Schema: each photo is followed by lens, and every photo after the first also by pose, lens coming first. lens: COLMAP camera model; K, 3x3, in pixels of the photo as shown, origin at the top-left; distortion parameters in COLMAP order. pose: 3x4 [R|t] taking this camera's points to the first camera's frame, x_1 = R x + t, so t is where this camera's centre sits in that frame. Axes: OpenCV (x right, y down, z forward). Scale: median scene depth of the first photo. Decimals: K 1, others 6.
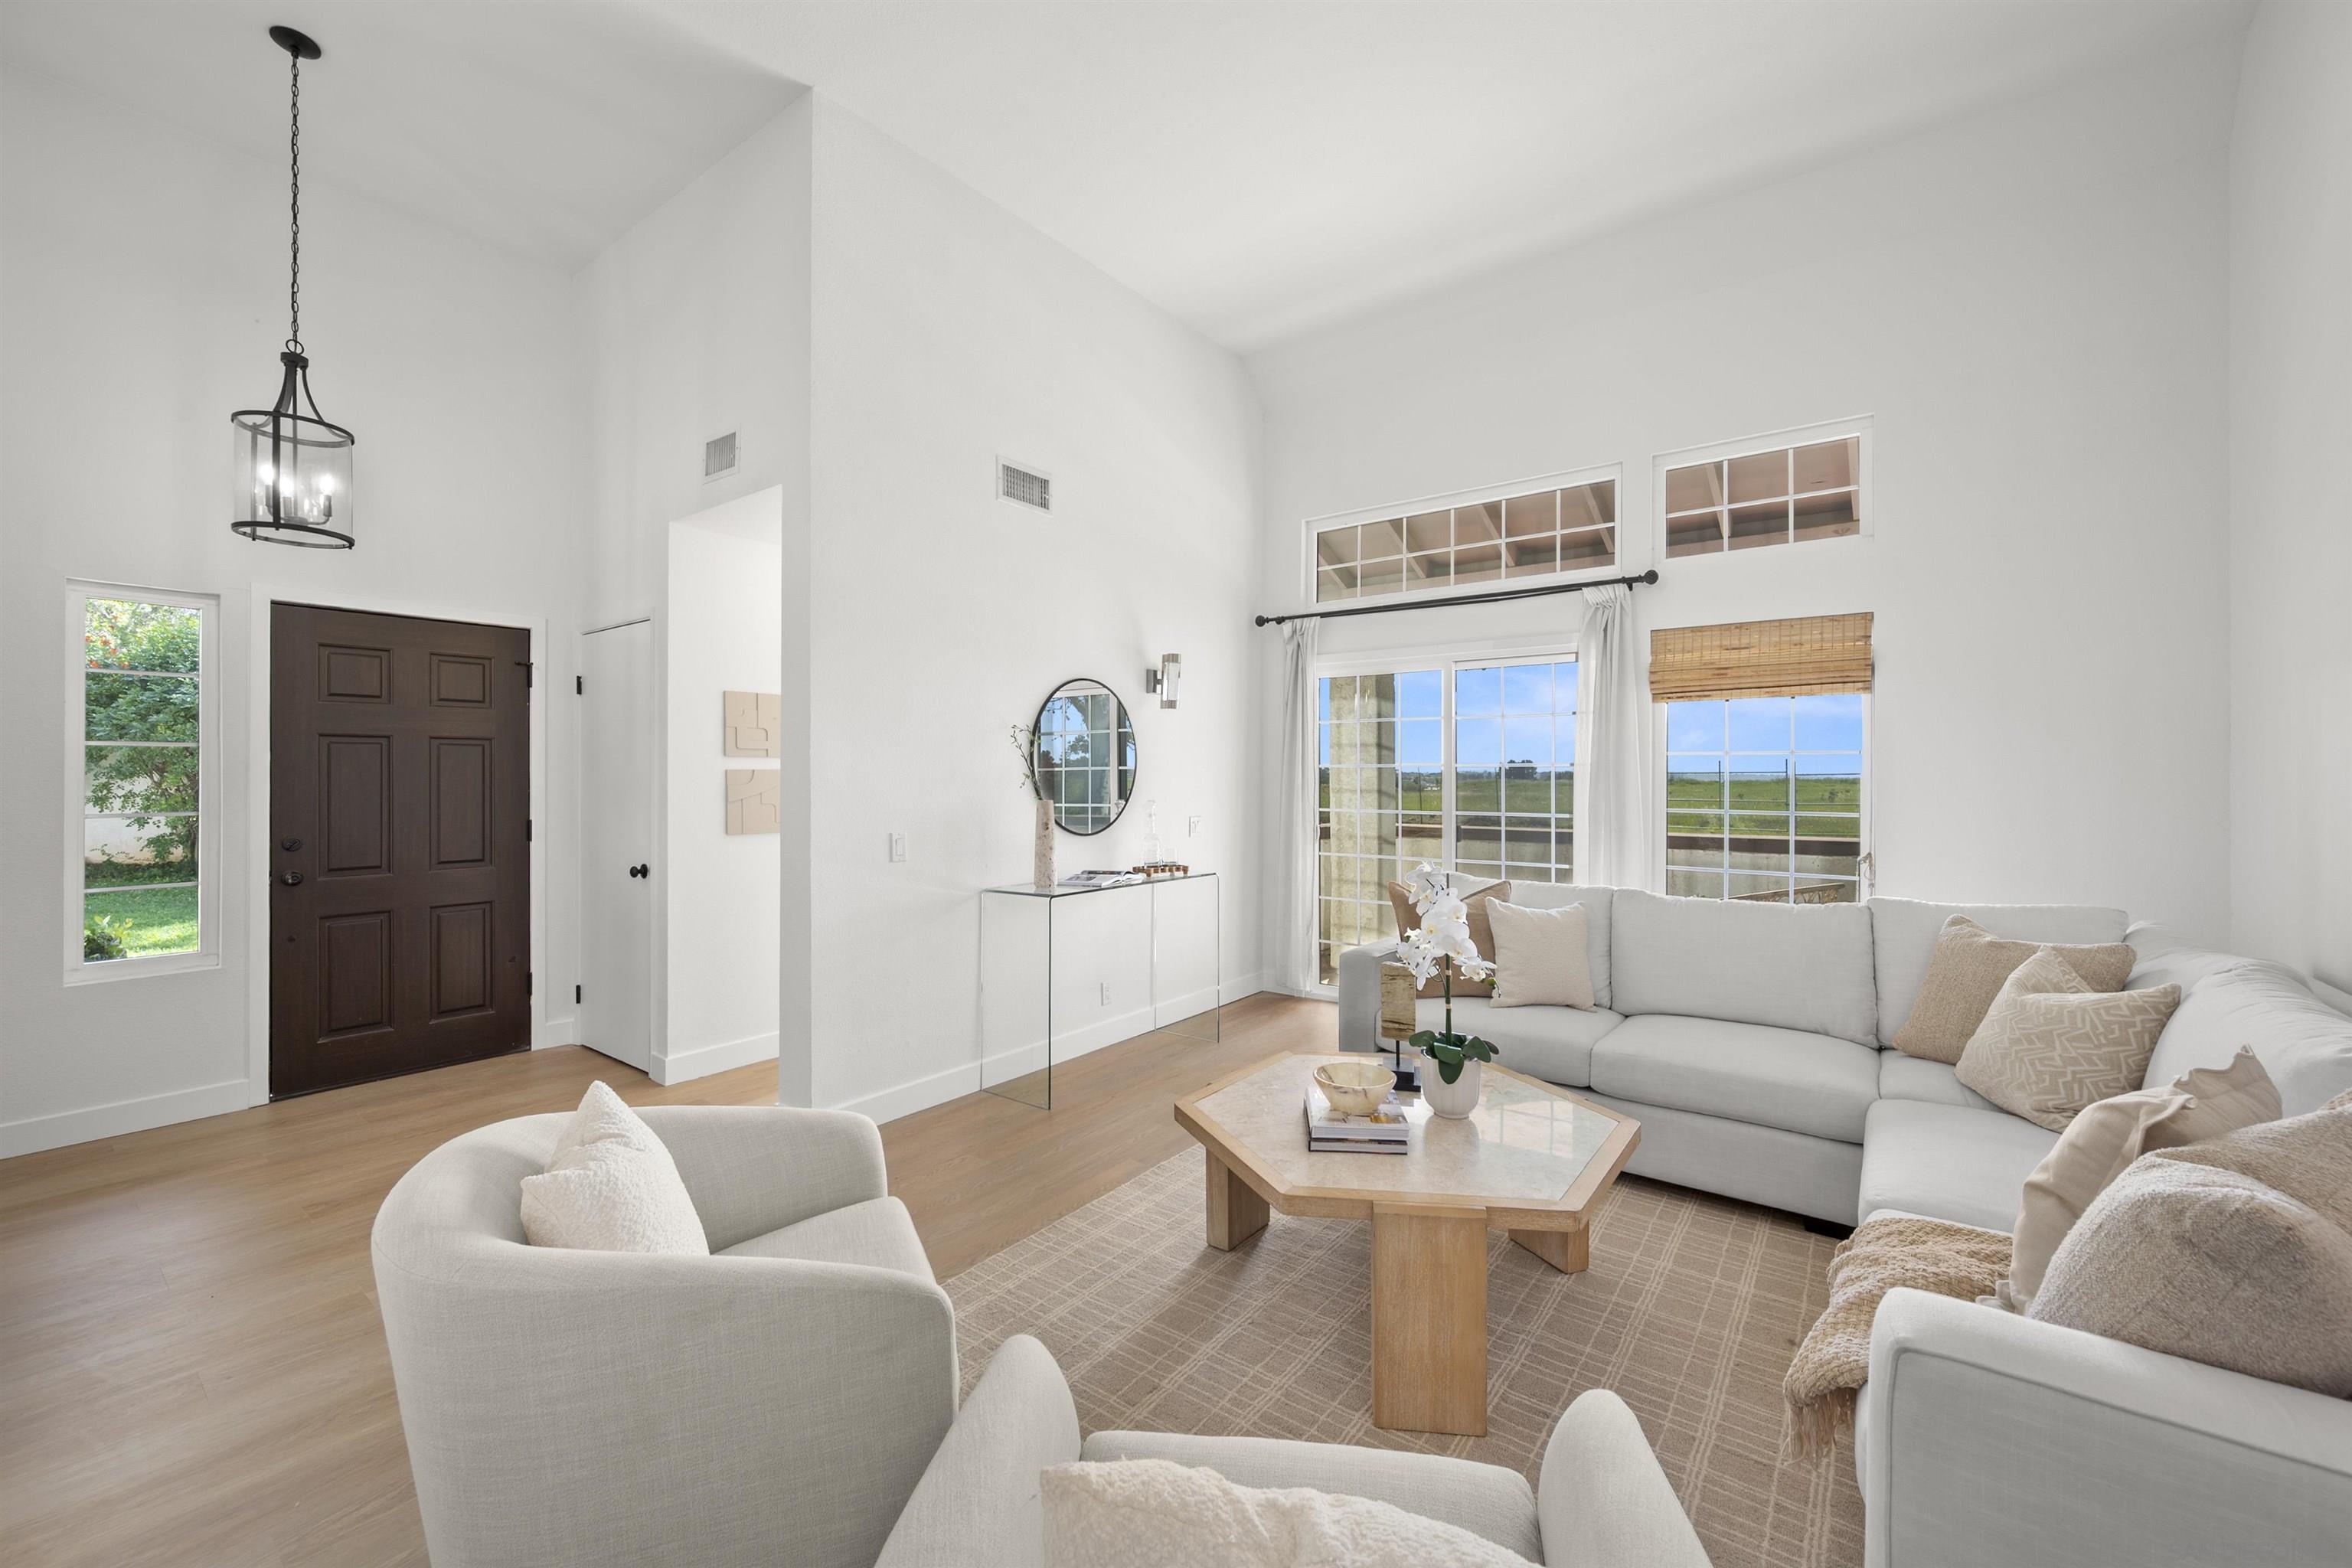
lens RADIAL K [[938.6, 0, 1168.0], [0, 938.6, 776.2], [0, 0, 1]] dist [0.000429, -0.000318]
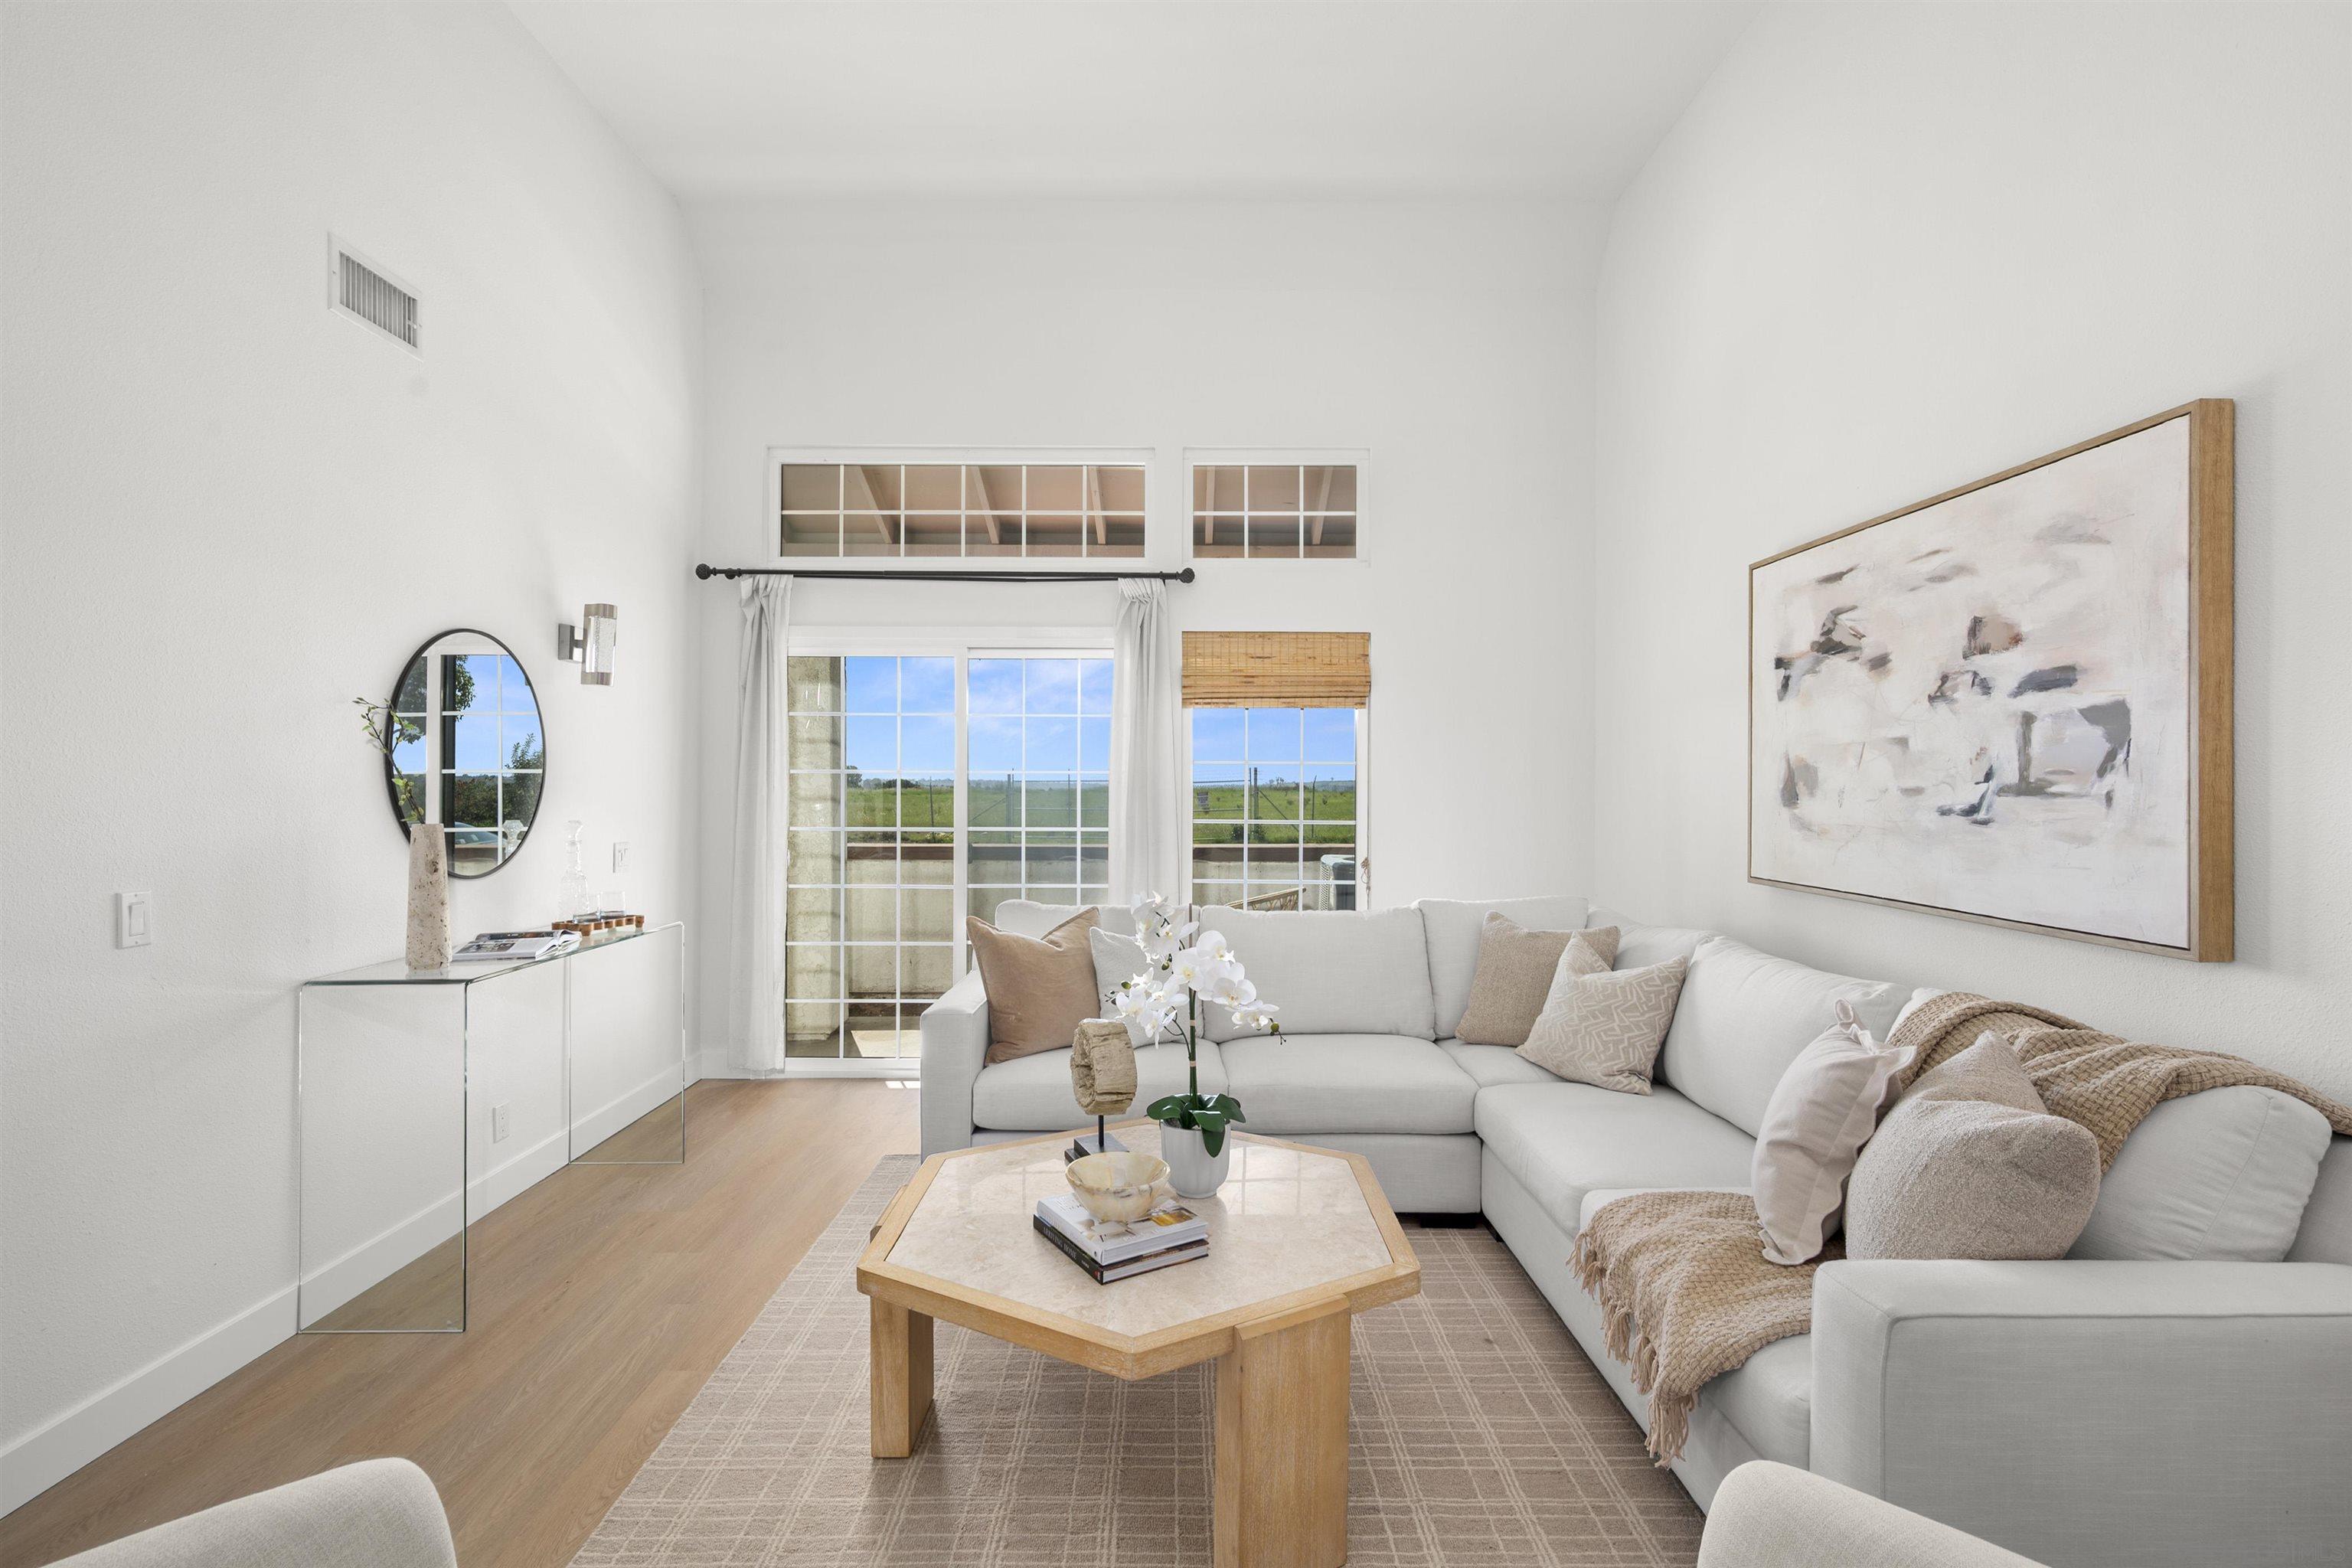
lens RADIAL K [[1095.2, 0, 1176.0], [0, 1095.2, 784.0], [0, 0, 1]] dist [-0.000123, -0.000689]
pose [[0.791775, 0.002131, 0.610810, -0.172911], [-0.002160, 0.999997, -0.000688, -0.000890], [-0.610809, -0.000775, 0.791777, 0.136826]]
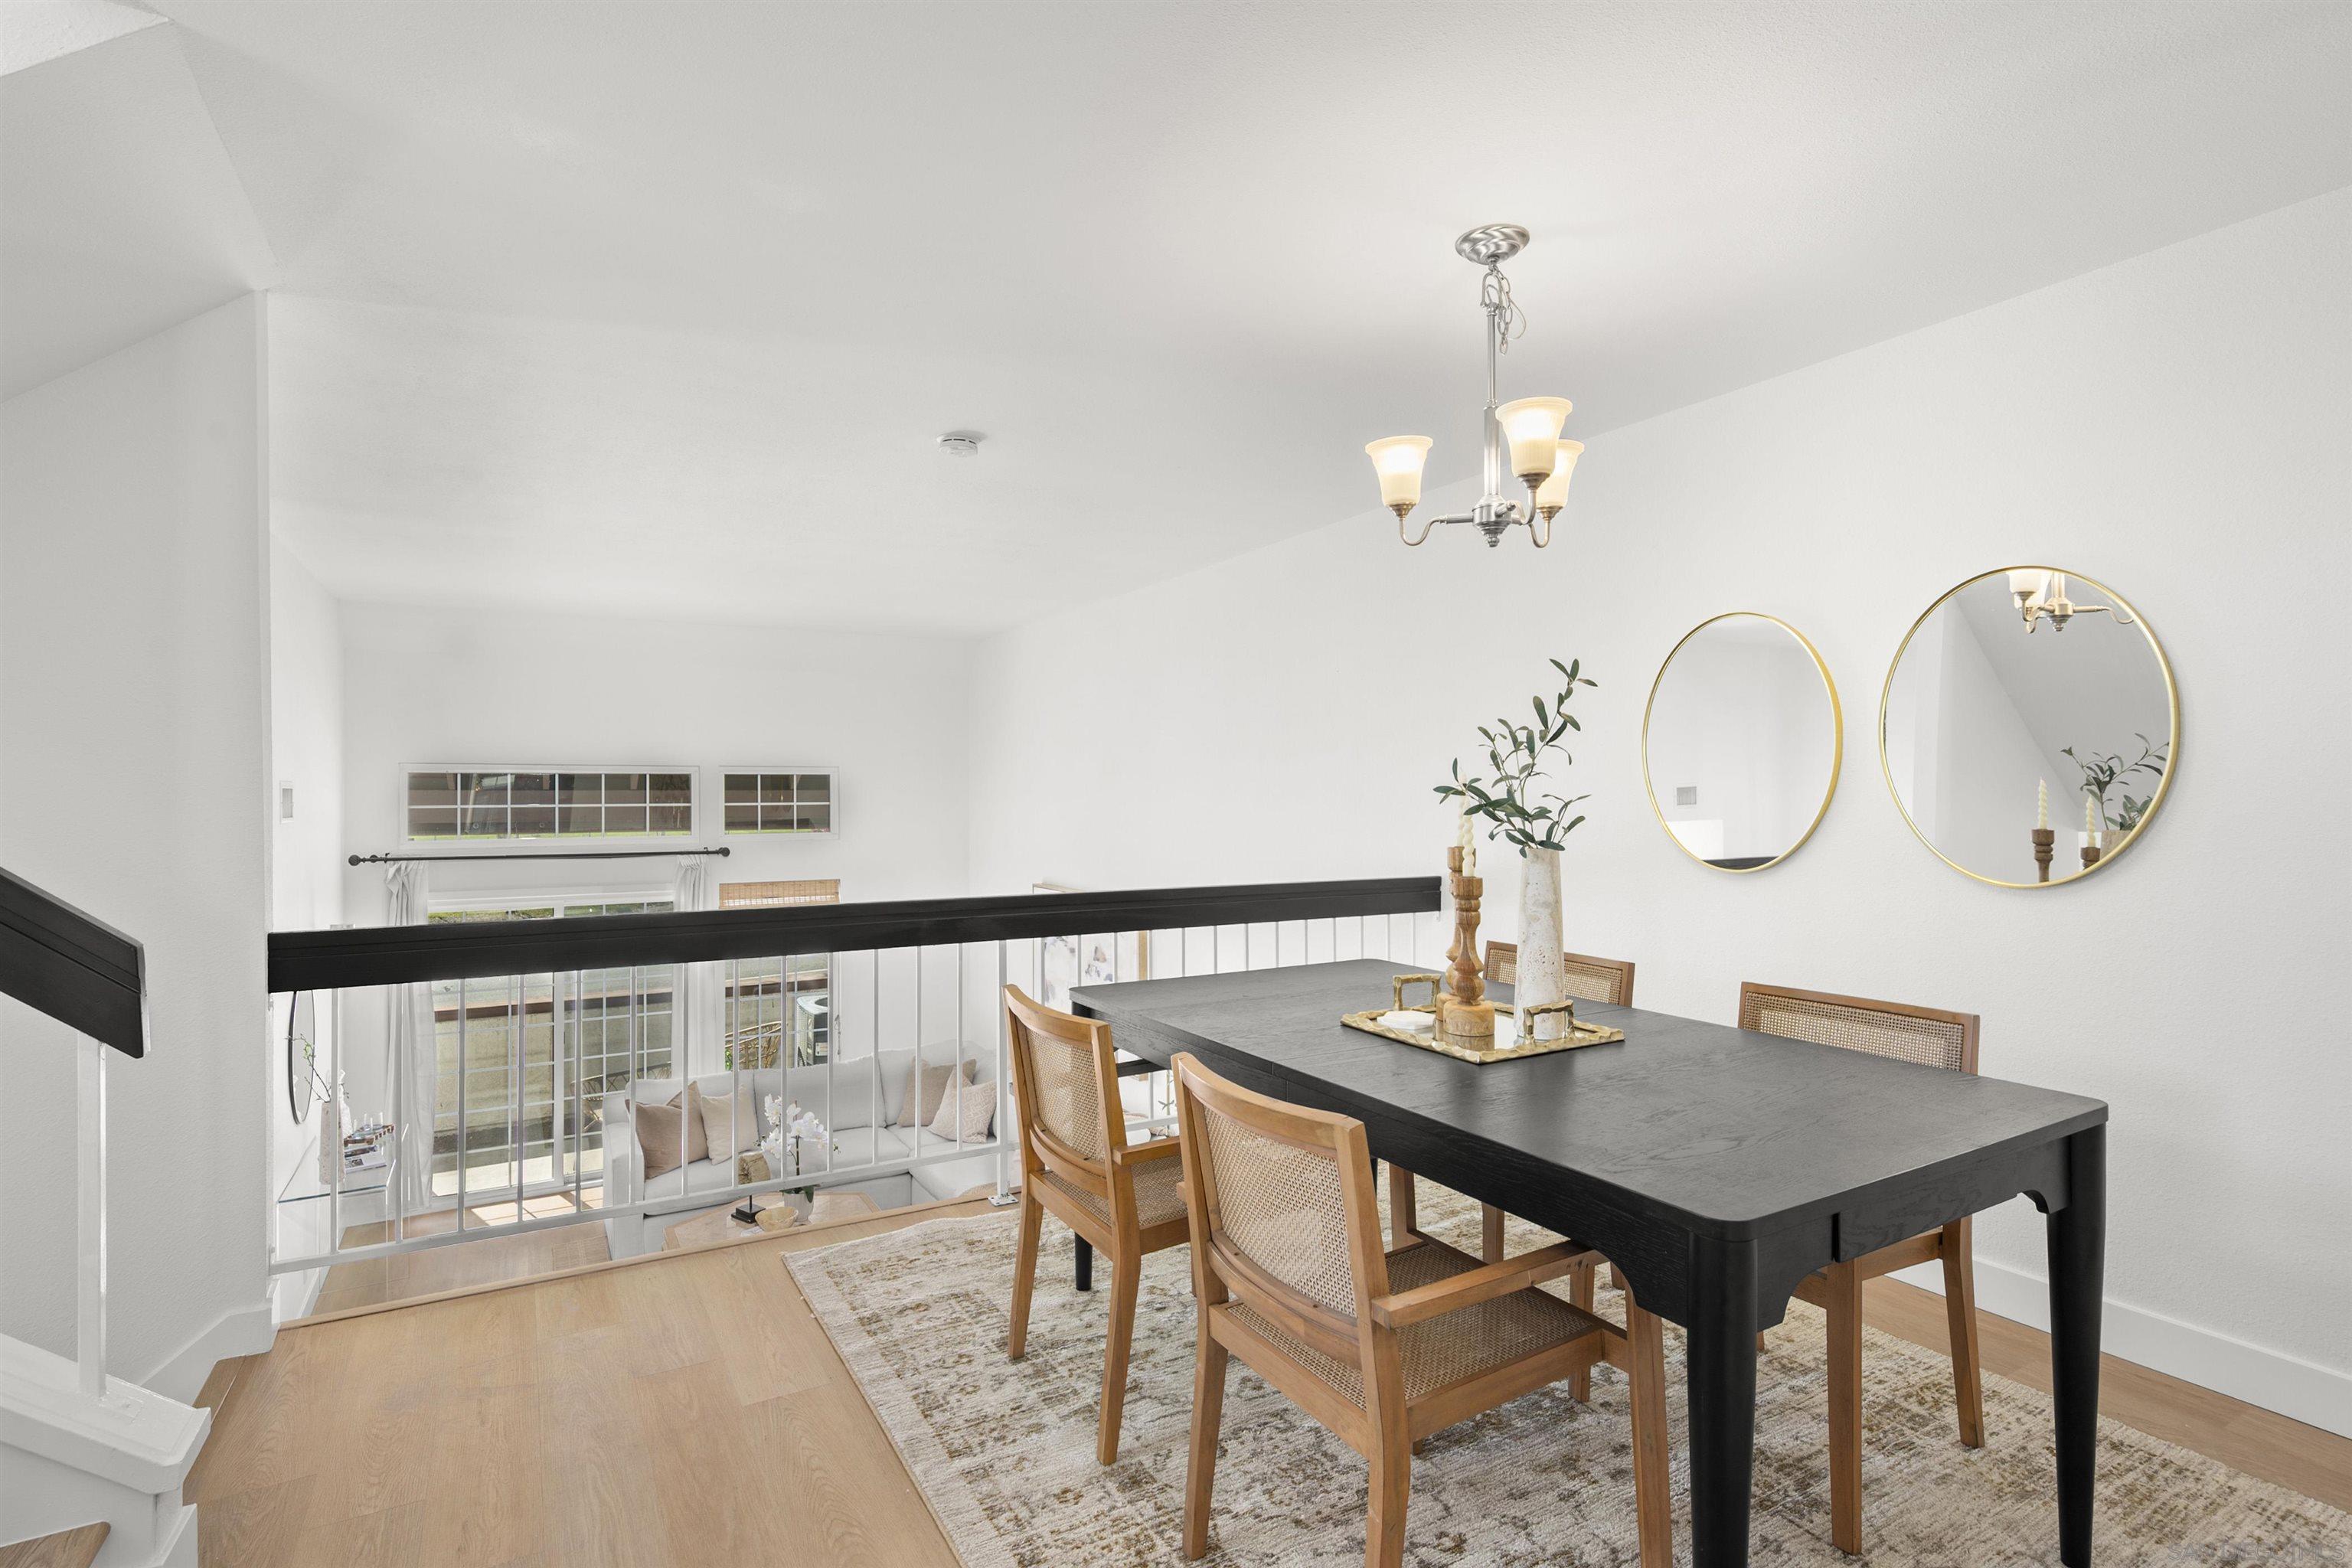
lens RADIAL K [[1119.7, 0, 1170.9], [0, 1119.7, 805.2], [0, 0, 1]] dist [-0.000093, -0.000078]
pose [[0.377689, -0.011825, 0.925857, -0.915184], [0.001876, 0.999926, 0.012006, -0.316932], [-0.925931, -0.002797, 0.377683, -0.363775]]
